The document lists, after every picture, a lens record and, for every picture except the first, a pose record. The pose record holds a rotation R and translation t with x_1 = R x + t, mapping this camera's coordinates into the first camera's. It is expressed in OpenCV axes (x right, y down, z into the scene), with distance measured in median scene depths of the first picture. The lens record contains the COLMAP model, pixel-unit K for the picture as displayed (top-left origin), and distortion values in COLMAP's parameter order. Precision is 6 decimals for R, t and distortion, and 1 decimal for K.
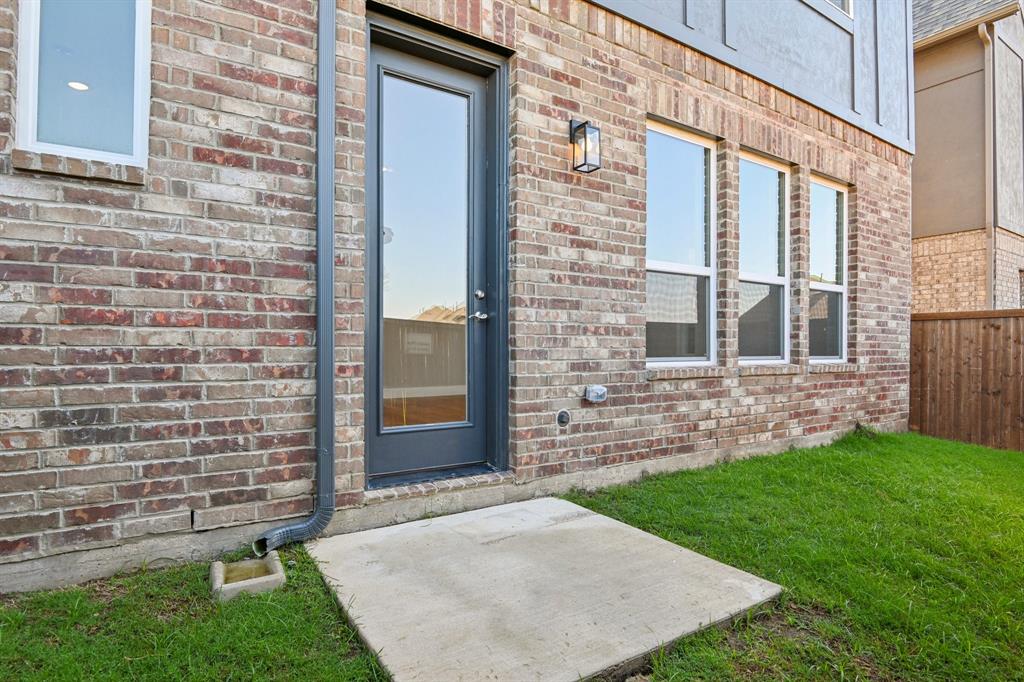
lens RADIAL K [[535.9, 0, 512.0], [0, 535.9, 351.2], [0, 0, 1]] dist [-0.006688, -0.001768]
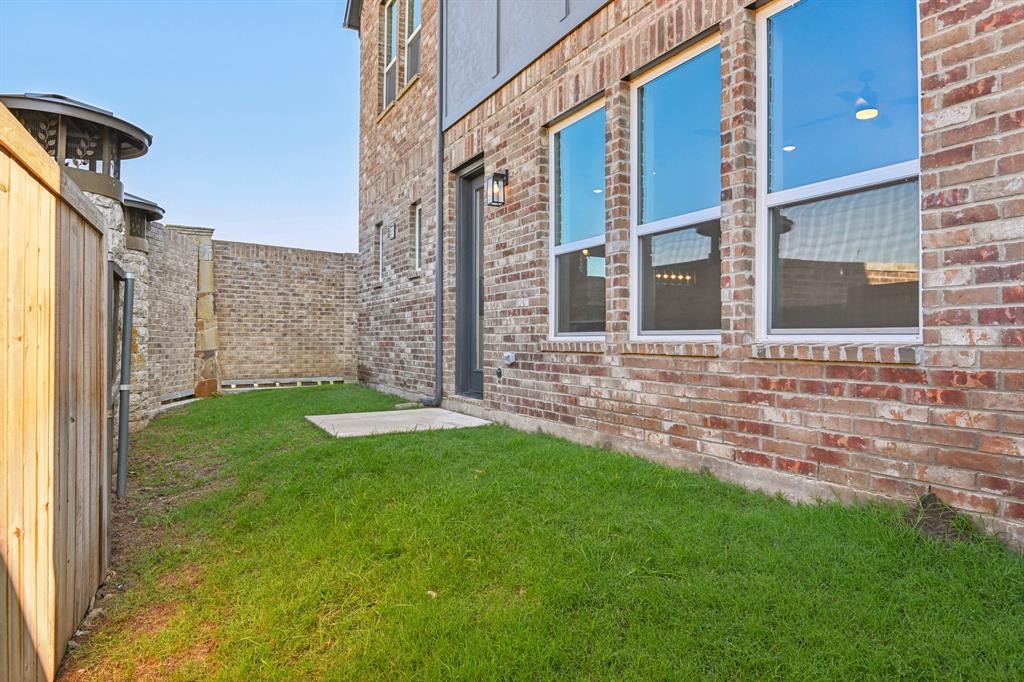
lens RADIAL K [[609.9, 0, 508.1], [0, 609.9, 339.4], [0, 0, 1]] dist [-0.012361, -0.001925]
pose [[-0.078532, -0.005076, -0.996899, 1.477190], [-0.011028, 0.999930, -0.004223, 0.031966], [0.996851, 0.010662, -0.078583, 0.952601]]
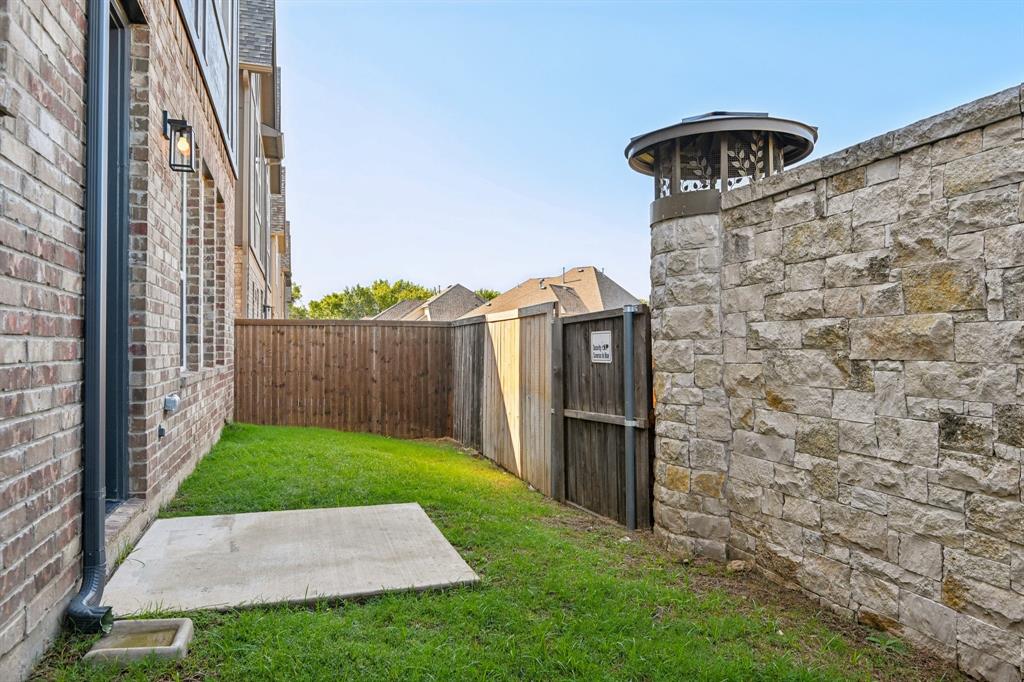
lens RADIAL K [[669.3, 0, 513.1], [0, 669.3, 340.1], [0, 0, 1]] dist [0.005475, 0.000998]
pose [[0.255025, 0.007161, 0.966908, -0.696753], [0.006944, 0.999933, -0.009237, -0.014805], [-0.966910, 0.009070, 0.254958, 0.098140]]
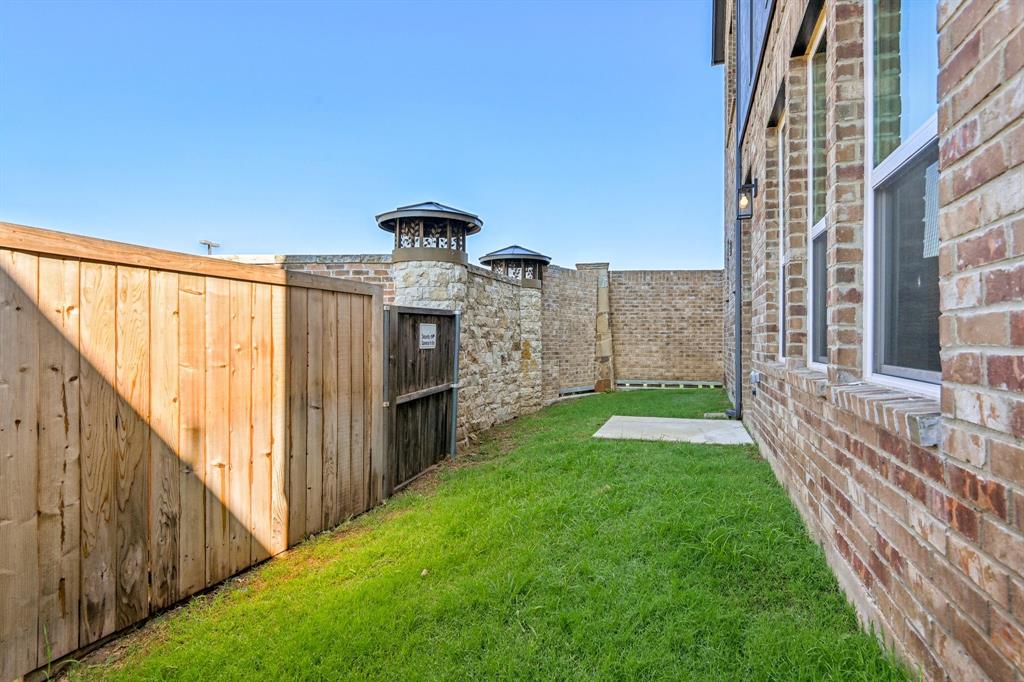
lens RADIAL K [[521.4, 0, 514.5], [0, 521.4, 339.7], [0, 0, 1]] dist [0.006217, -0.004198]
pose [[-0.782911, -0.006320, -0.622101, 1.213213], [-0.009731, 0.999950, 0.002089, -0.008347], [0.622057, 0.007689, -0.782934, 1.387775]]
